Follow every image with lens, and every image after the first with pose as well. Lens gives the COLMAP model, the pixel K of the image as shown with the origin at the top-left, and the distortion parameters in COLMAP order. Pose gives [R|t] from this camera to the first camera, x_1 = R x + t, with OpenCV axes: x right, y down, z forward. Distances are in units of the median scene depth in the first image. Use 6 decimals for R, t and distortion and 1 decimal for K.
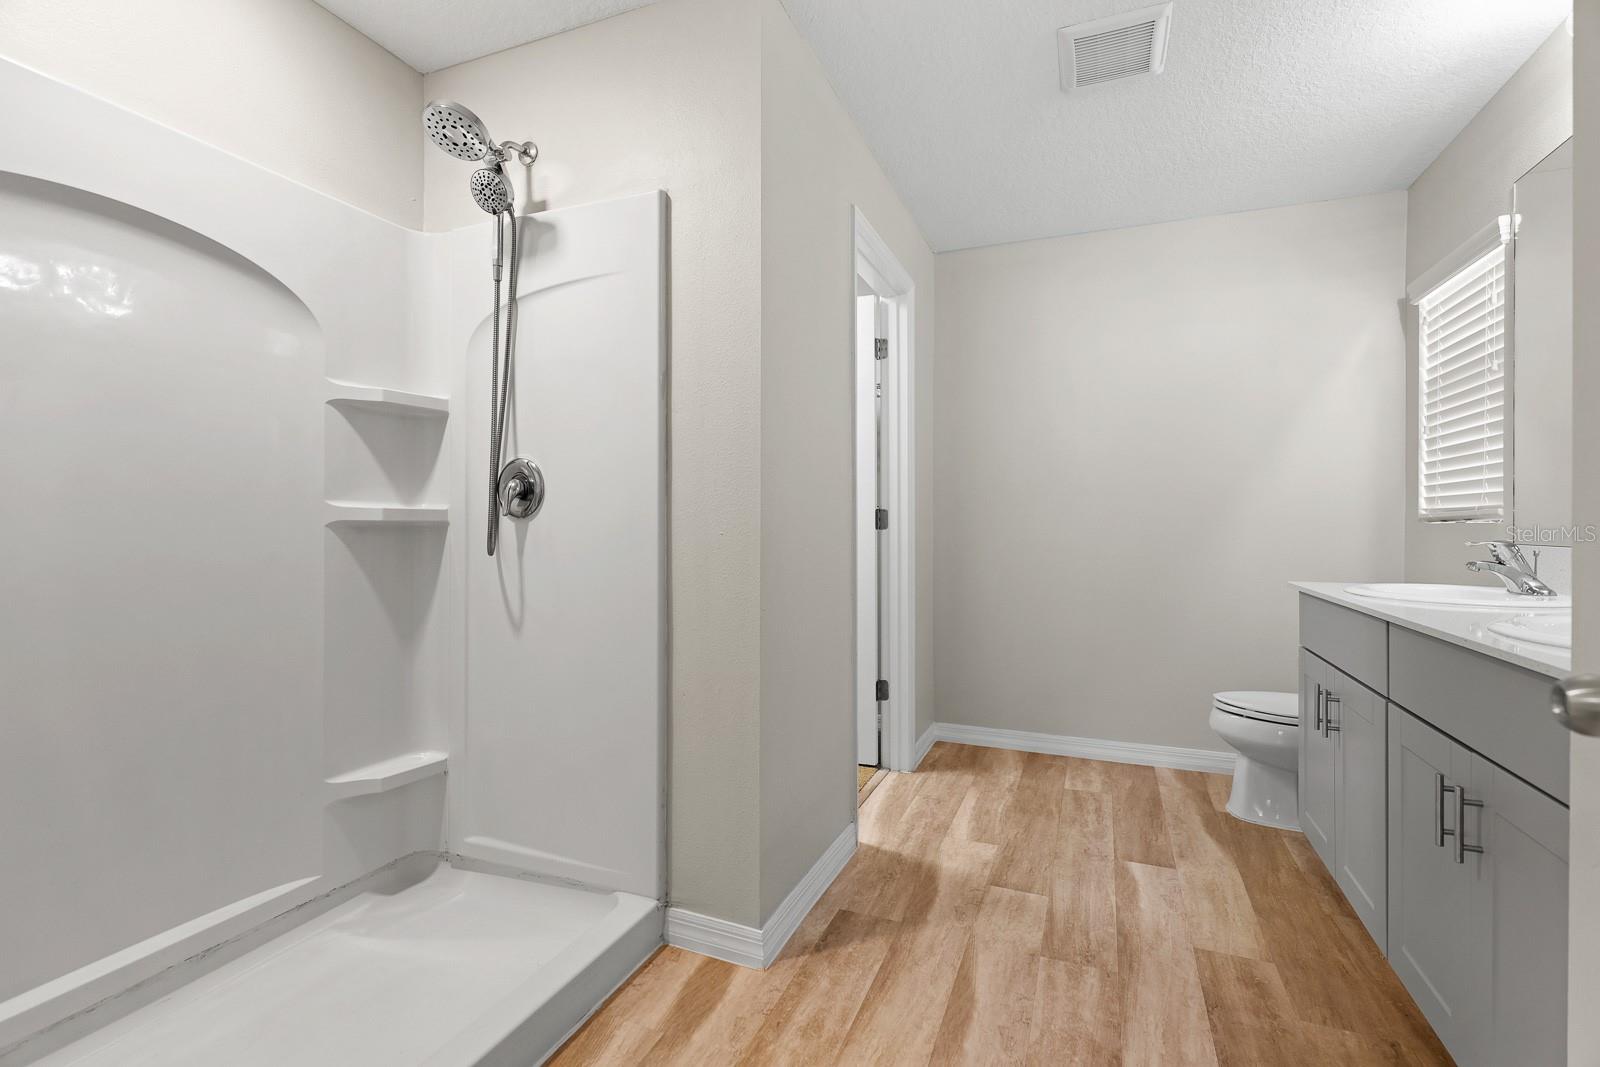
lens RADIAL K [[722.0, 0, 807.8], [0, 722.0, 527.8], [0, 0, 1]] dist [0.002422, 0.000067]
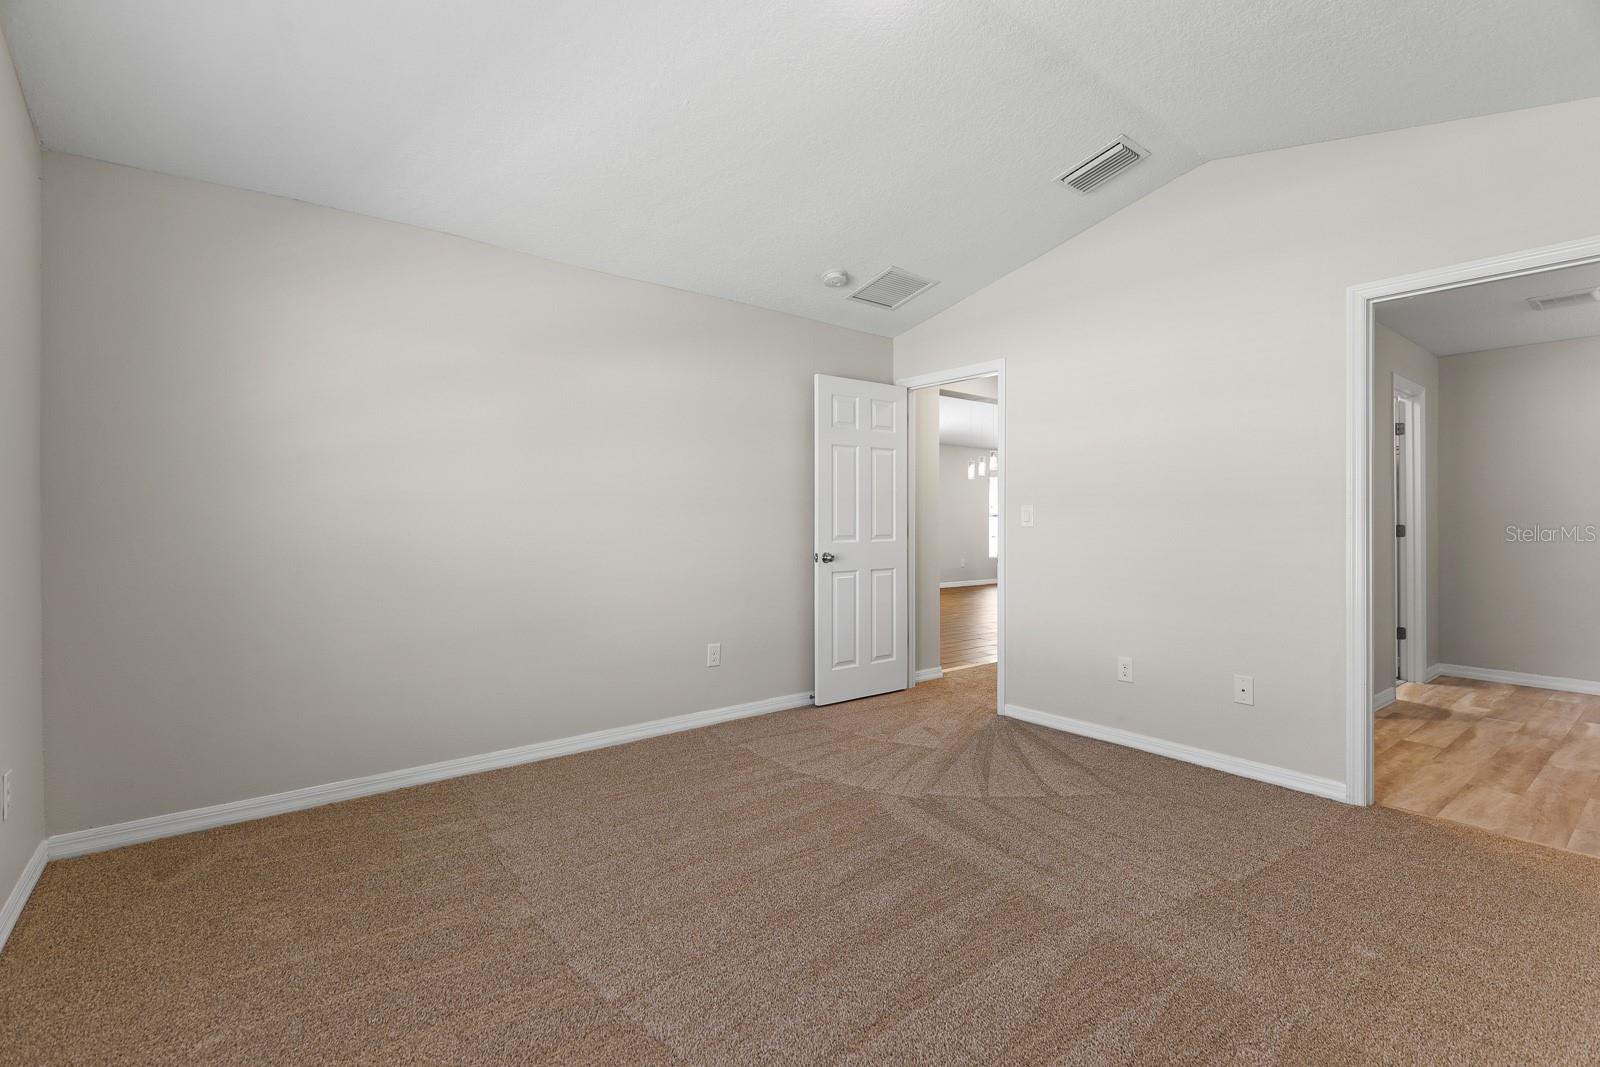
lens RADIAL K [[722.0, 0, 807.8], [0, 722.0, 527.8], [0, 0, 1]] dist [0.002422, 0.000067]
pose [[0.871554, 0.000074, -0.490299, -0.278045], [-0.003405, 0.999977, -0.005901, -0.004975], [0.490287, 0.006813, 0.871534, -1.157039]]
